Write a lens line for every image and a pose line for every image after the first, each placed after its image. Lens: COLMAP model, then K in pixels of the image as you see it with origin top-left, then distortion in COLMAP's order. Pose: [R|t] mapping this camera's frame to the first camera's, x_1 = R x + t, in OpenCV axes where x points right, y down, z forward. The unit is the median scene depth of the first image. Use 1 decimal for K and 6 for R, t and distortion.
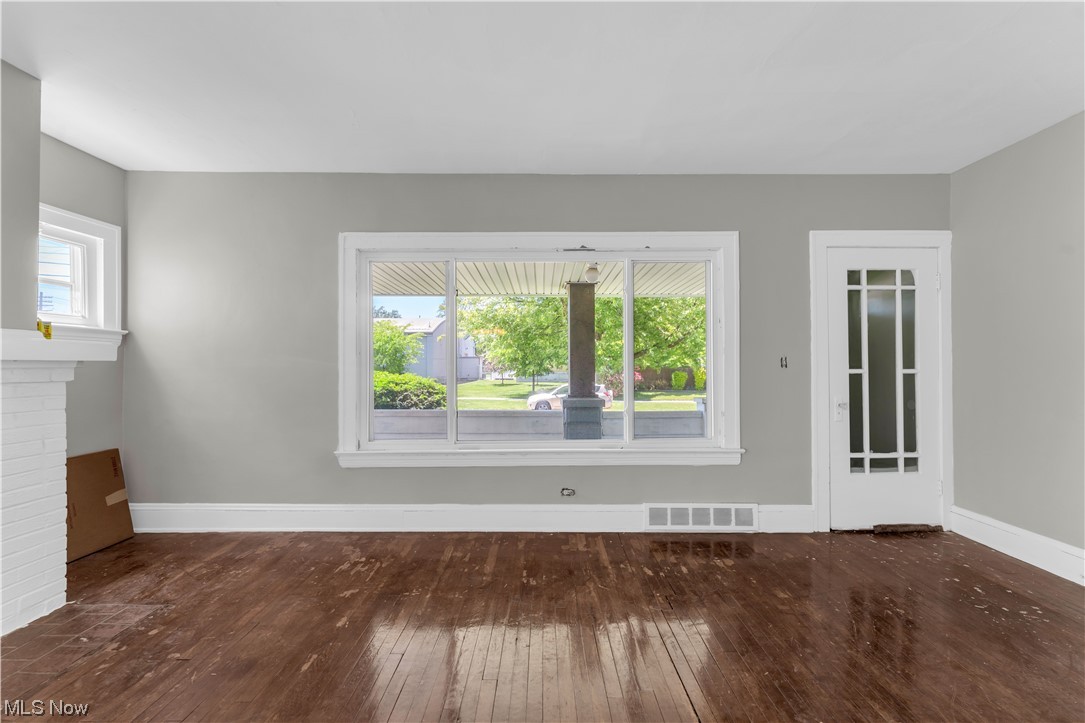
lens RADIAL K [[437.2, 0, 546.0], [0, 437.2, 358.8], [0, 0, 1]] dist [-0.000250, -0.000331]
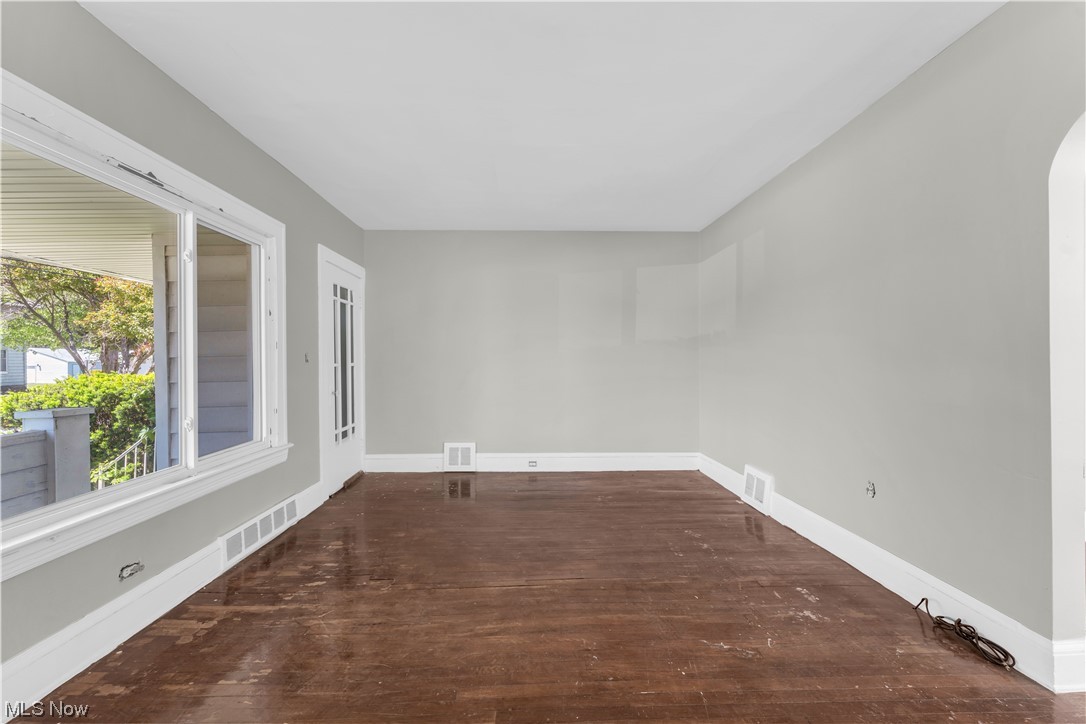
lens RADIAL K [[437.6, 0, 535.2], [0, 437.6, 361.6], [0, 0, 1]] dist [-0.000250, -0.000331]
pose [[-0.012895, -0.004232, 0.999908, -0.578340], [-0.008030, 0.999959, 0.004129, 0.009083], [-0.999885, -0.007976, -0.012929, 0.461821]]
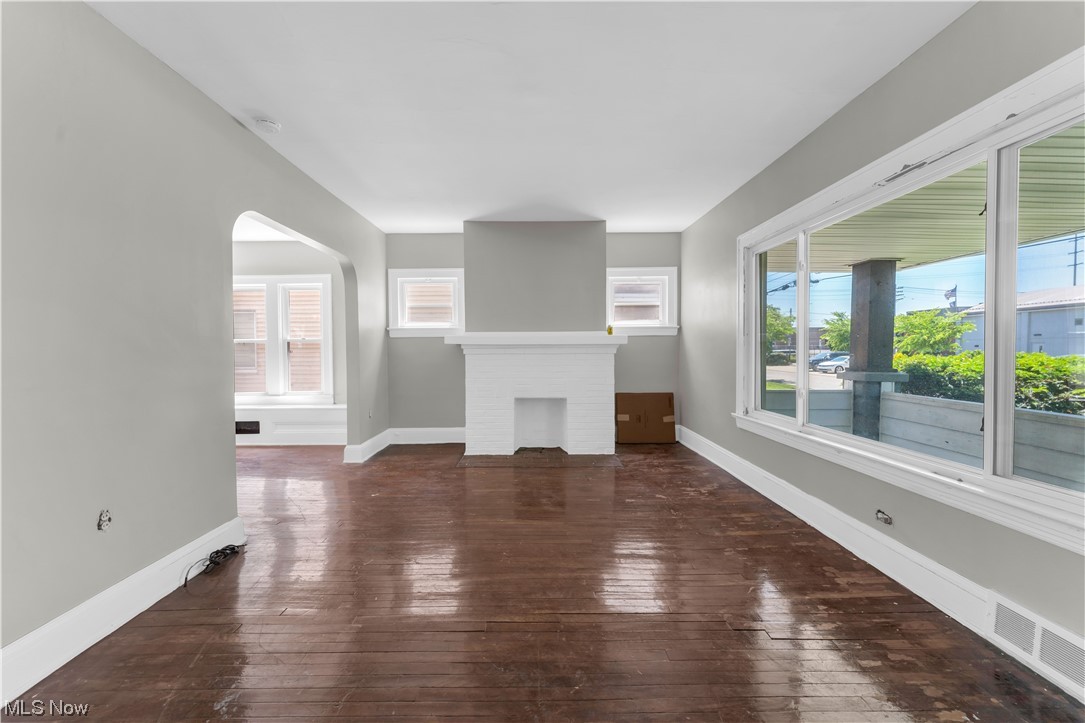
lens RADIAL K [[437.2, 0, 542.7], [0, 437.2, 360.3], [0, 0, 1]] dist [-0.000250, -0.000331]
pose [[0.015802, 0.027539, -0.999496, 0.783623], [0.017280, 0.999464, 0.027812, 0.013941], [0.999726, -0.017710, 0.015317, 0.438863]]
